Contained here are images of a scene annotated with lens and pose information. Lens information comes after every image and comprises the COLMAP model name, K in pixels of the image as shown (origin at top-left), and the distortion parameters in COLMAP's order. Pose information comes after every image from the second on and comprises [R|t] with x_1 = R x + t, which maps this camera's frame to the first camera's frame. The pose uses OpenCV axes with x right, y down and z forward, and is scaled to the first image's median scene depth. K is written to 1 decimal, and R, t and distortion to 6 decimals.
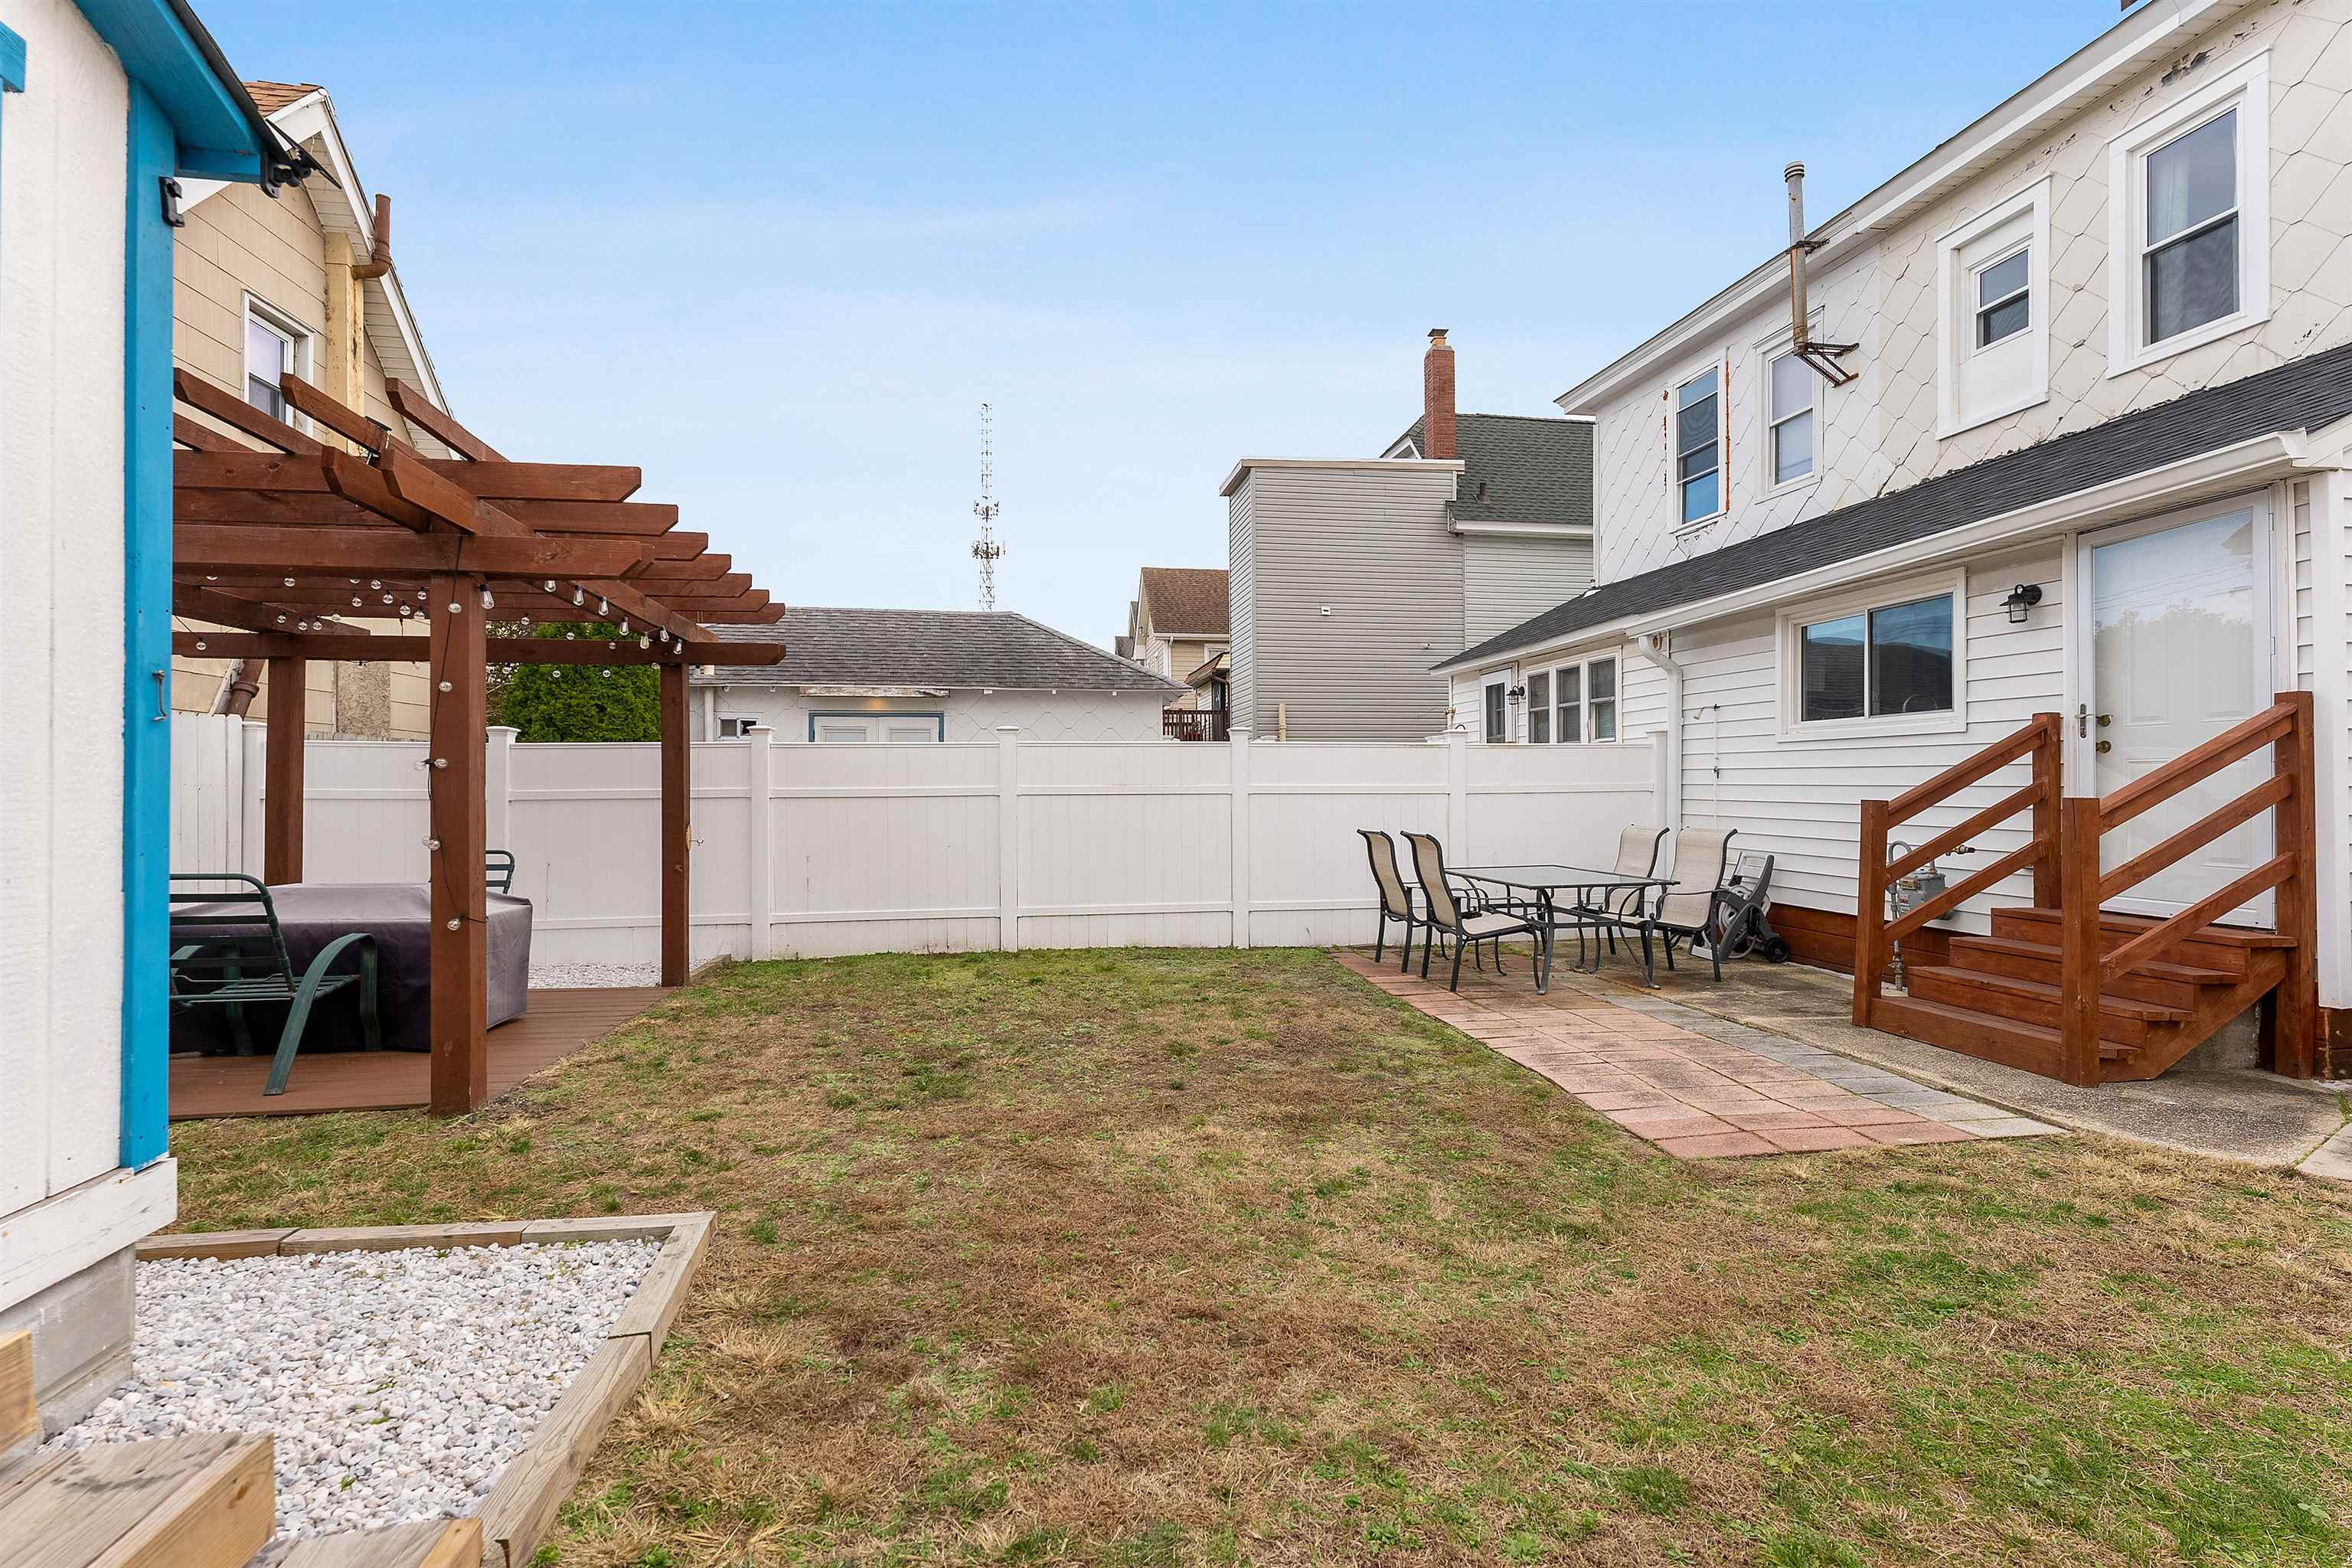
lens RADIAL K [[1067.4, 0, 1173.4], [0, 1067.4, 777.1], [0, 0, 1]] dist [0.001560, -0.000517]
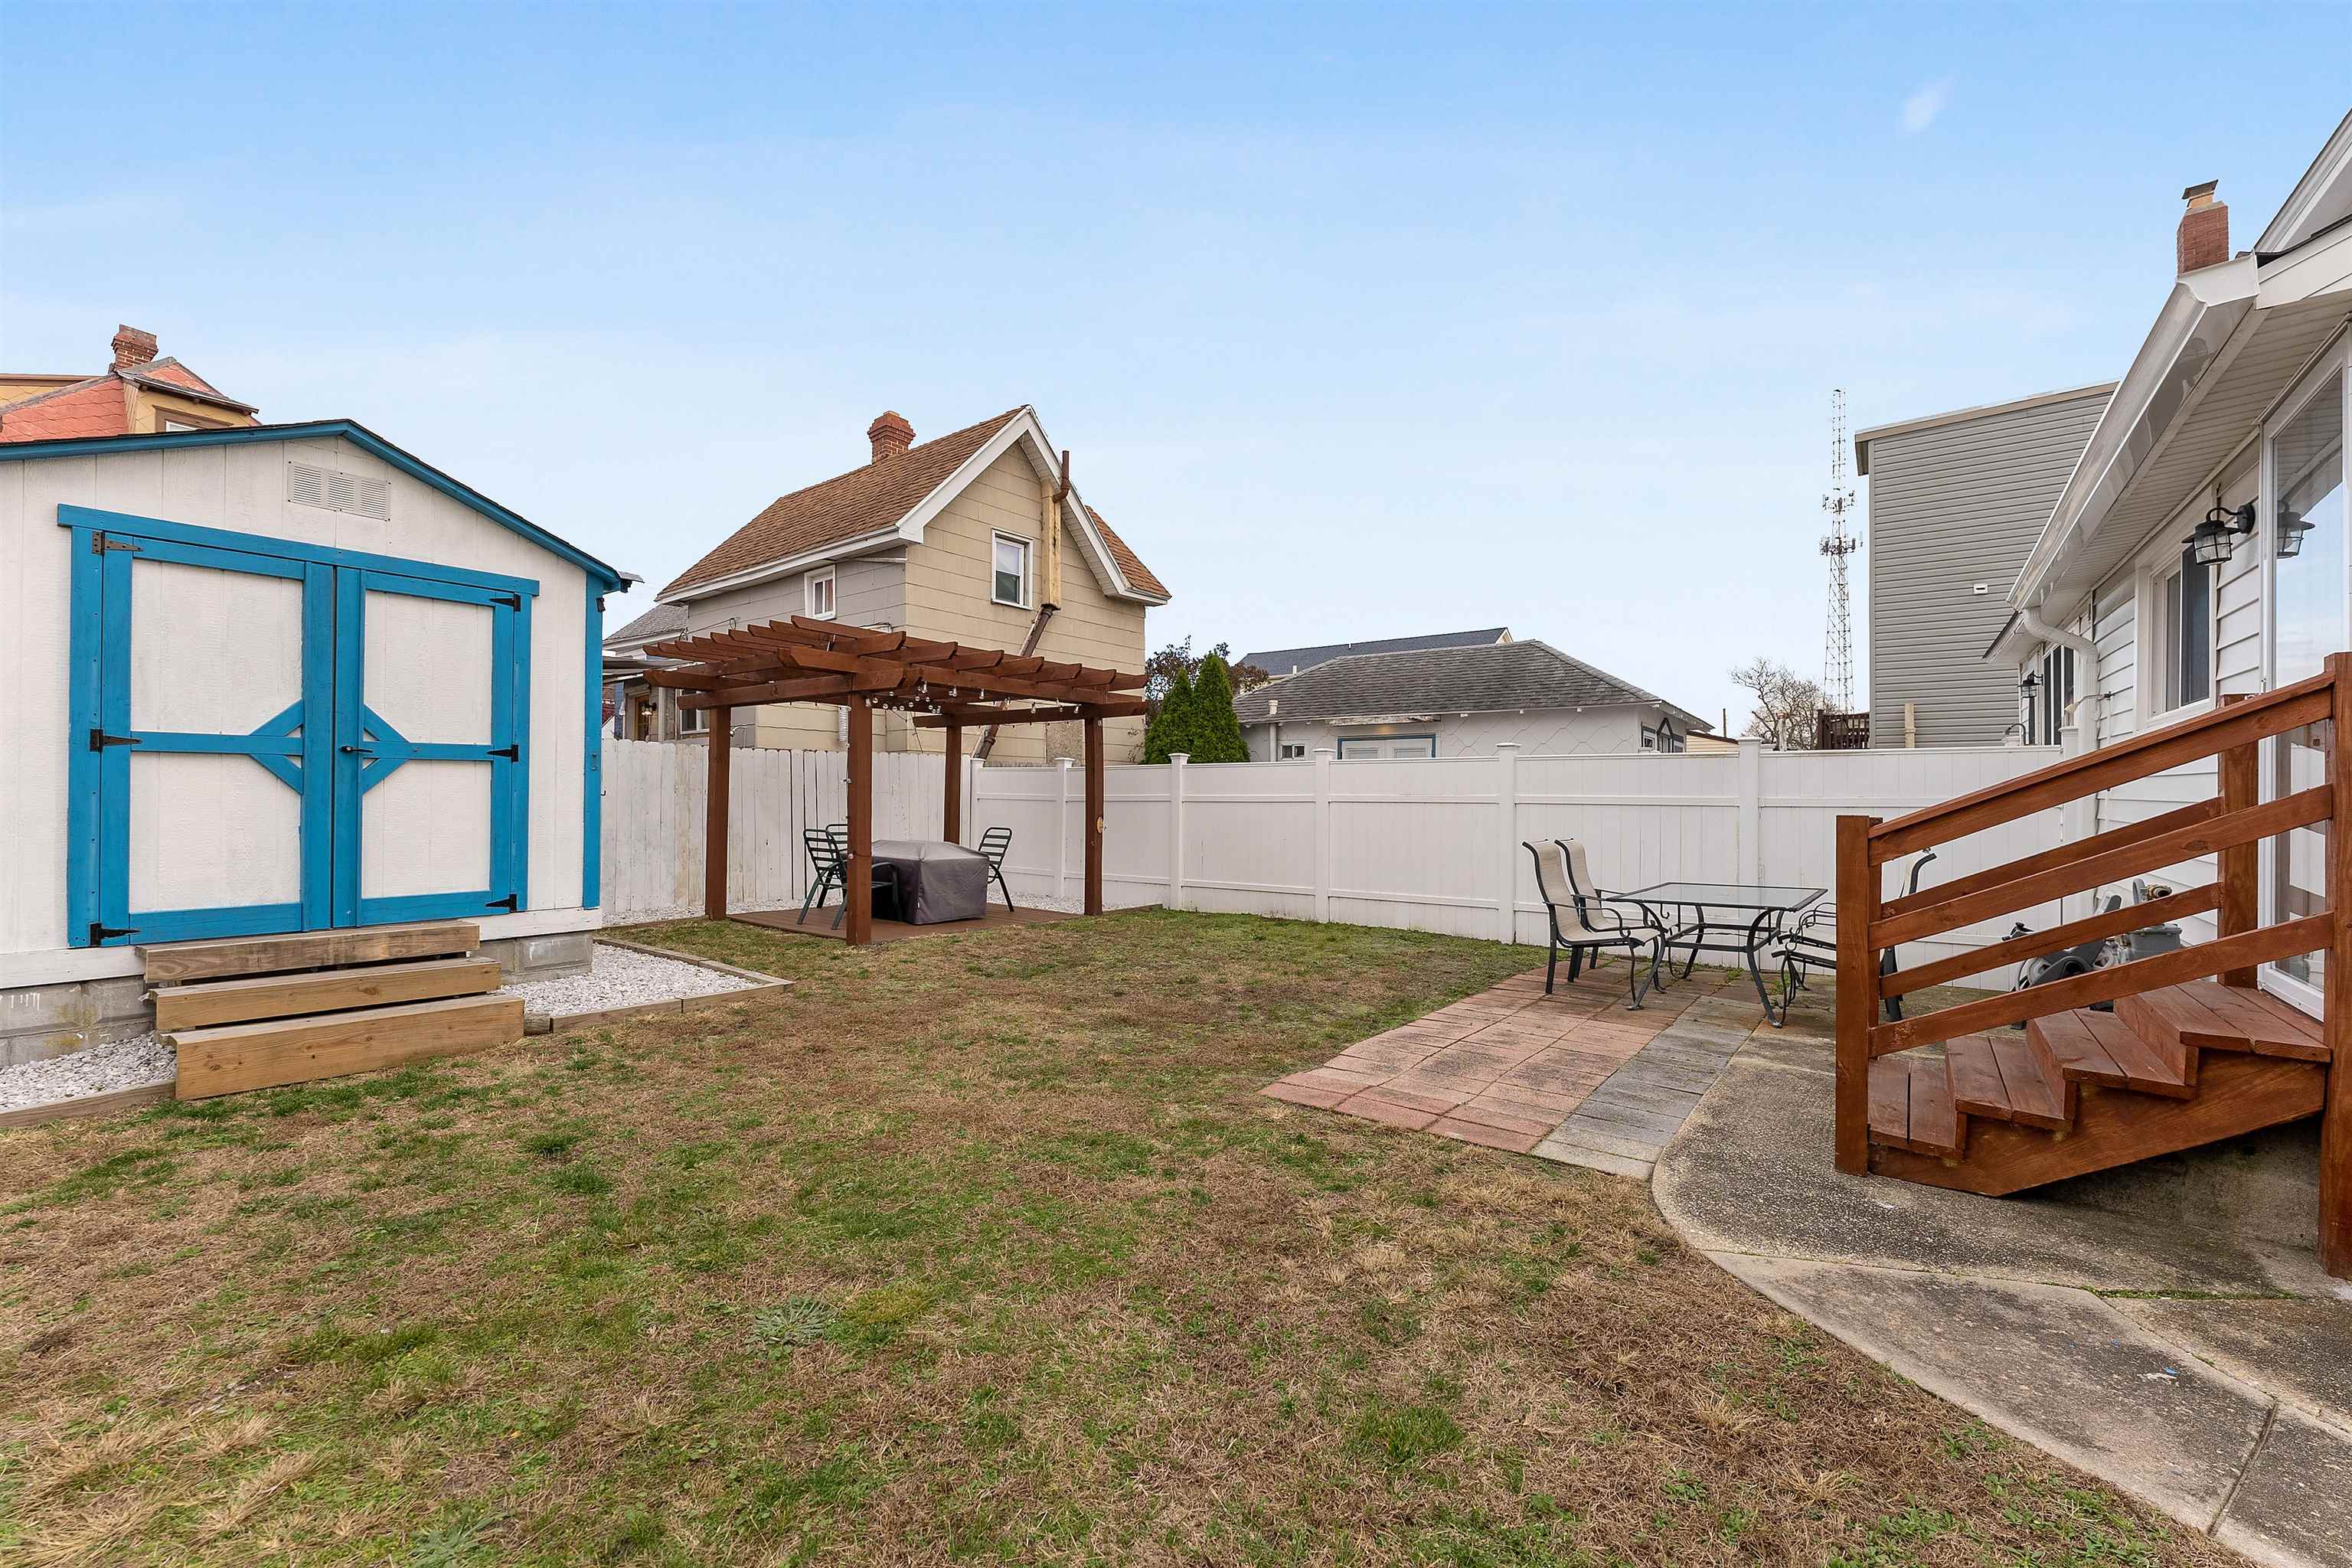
lens RADIAL K [[945.1, 0, 1171.9], [0, 945.1, 791.4], [0, 0, 1]] dist [0.000115, -0.000439]
pose [[0.692812, 0.004770, -0.721103, 0.563293], [-0.001269, 0.999985, 0.005395, -0.001862], [0.721117, -0.002823, 0.692807, 0.073419]]
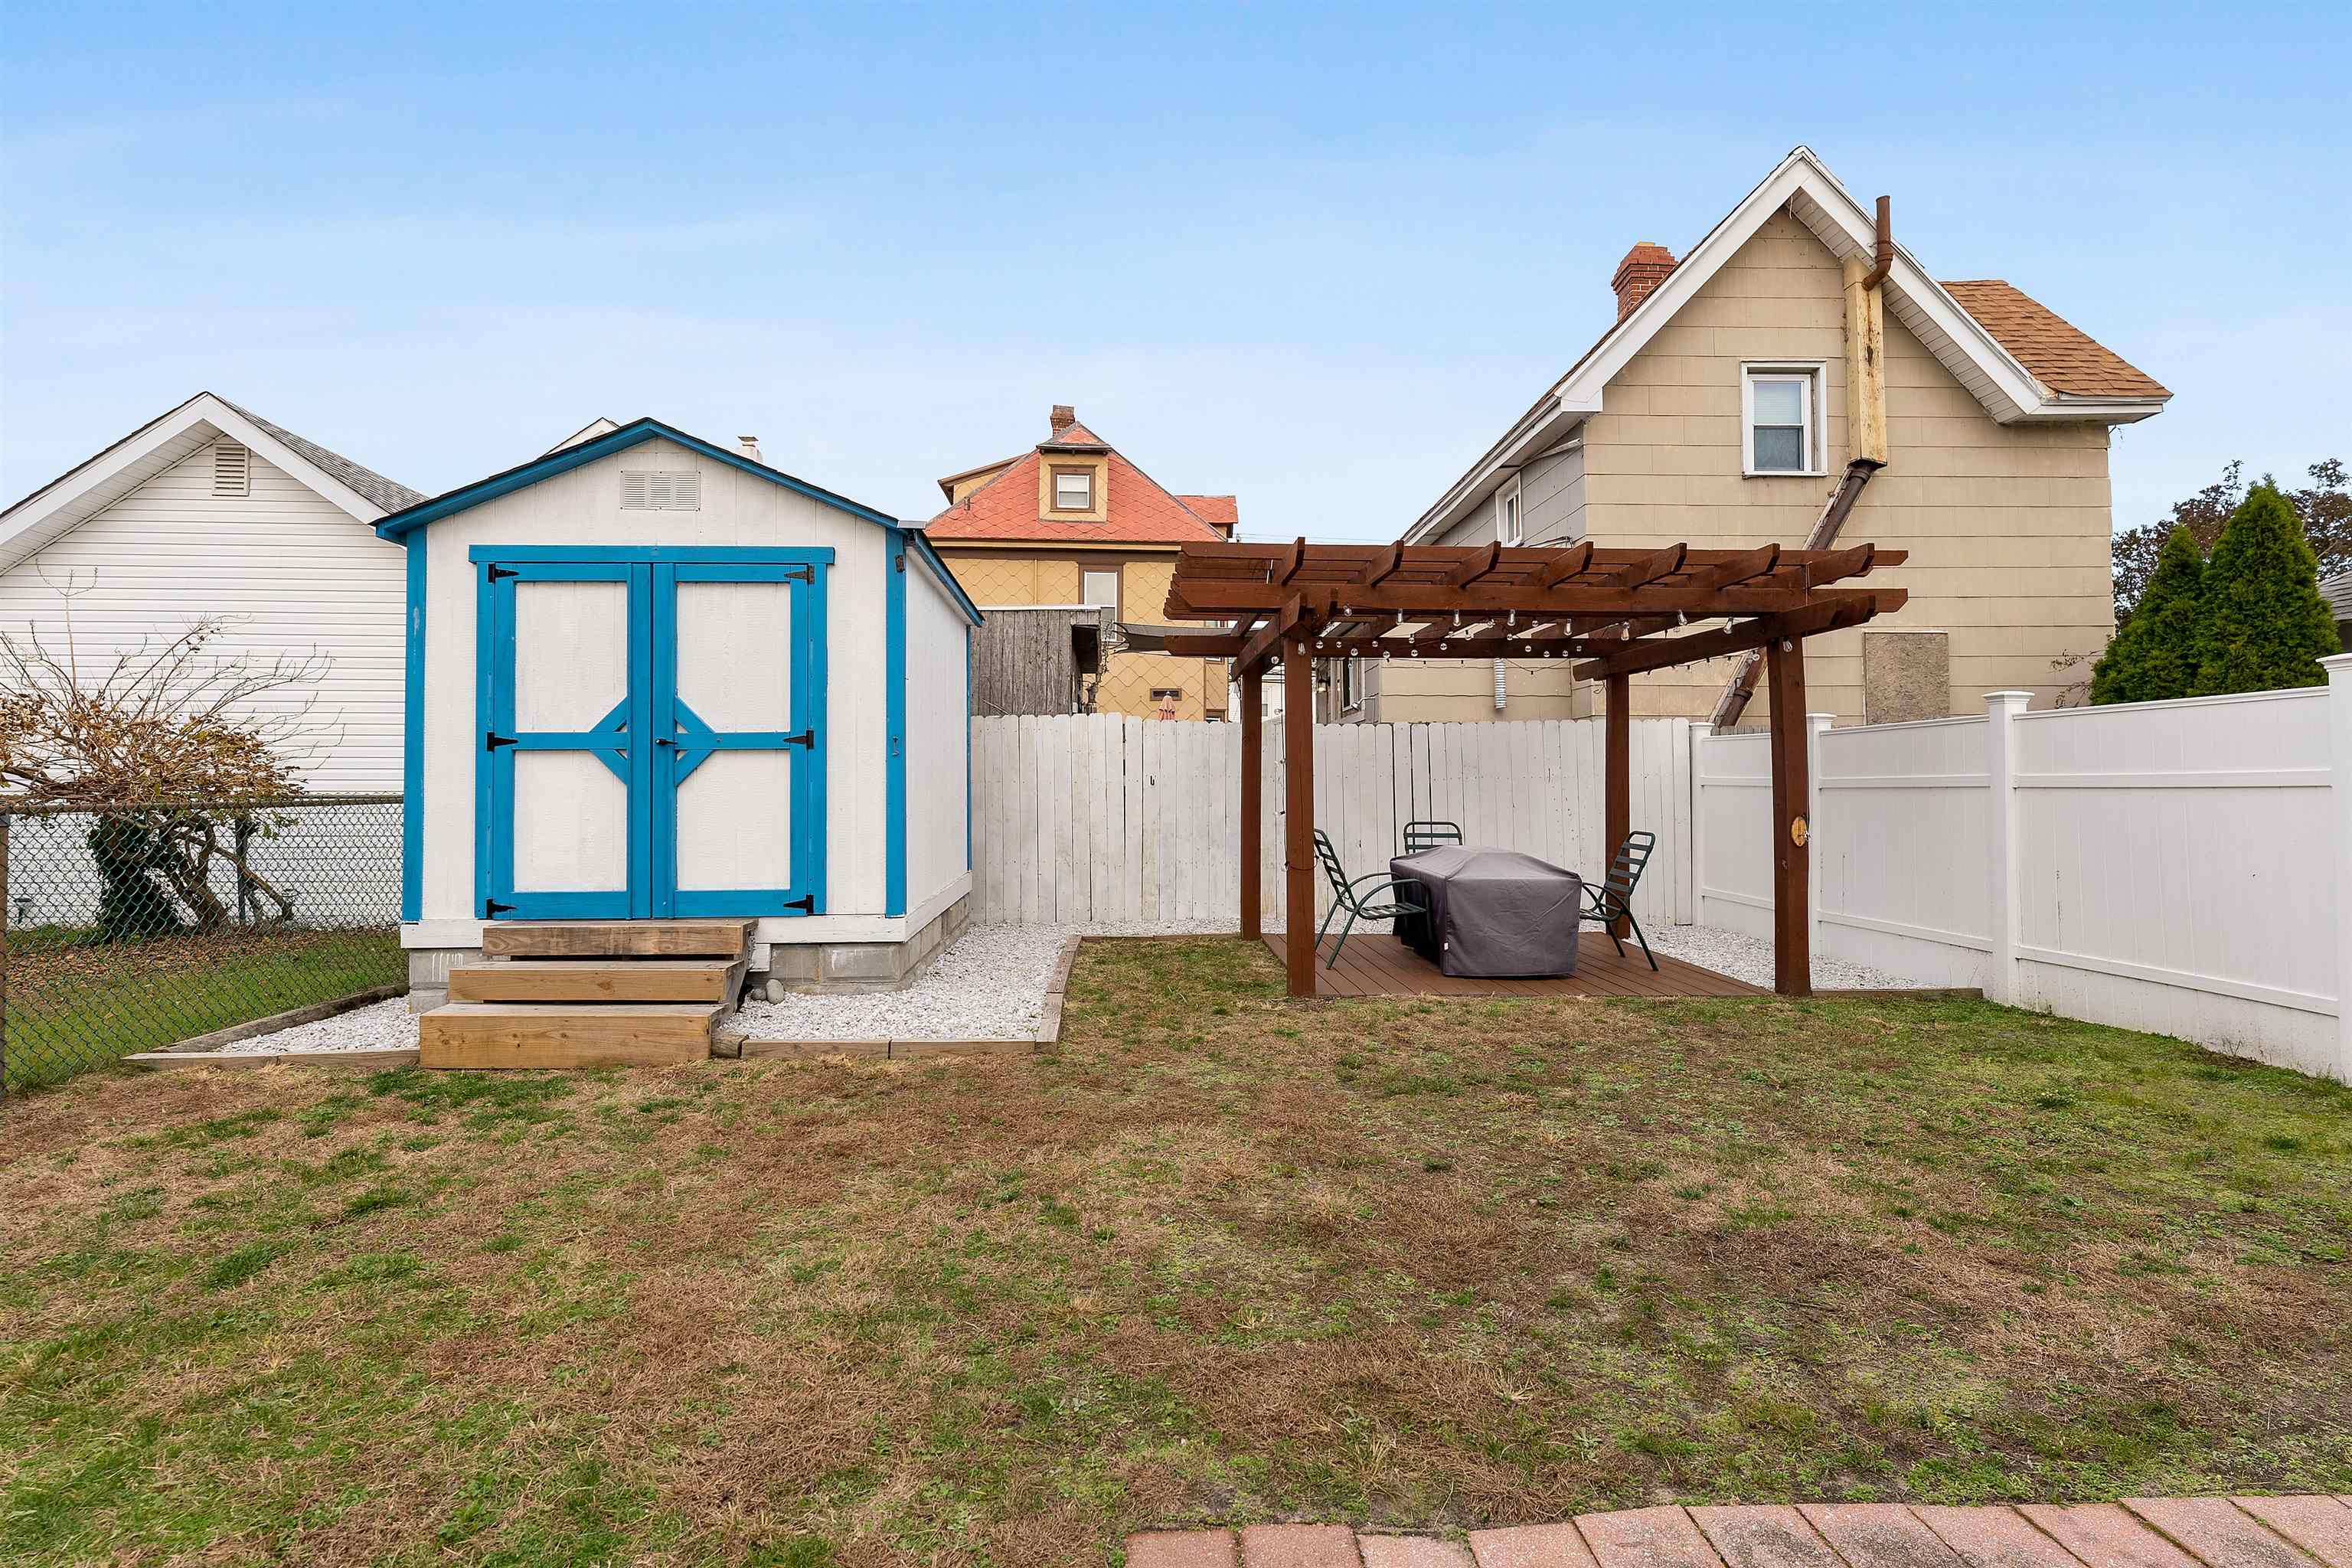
lens RADIAL K [[1139.4, 0, 1185.4], [0, 1139.4, 759.4], [0, 0, 1]] dist [-0.001589, -0.001002]
pose [[-0.098672, -0.017489, -0.994966, 0.464888], [0.015857, 0.999691, -0.019145, 0.005618], [0.994994, -0.017667, -0.098364, 0.503564]]
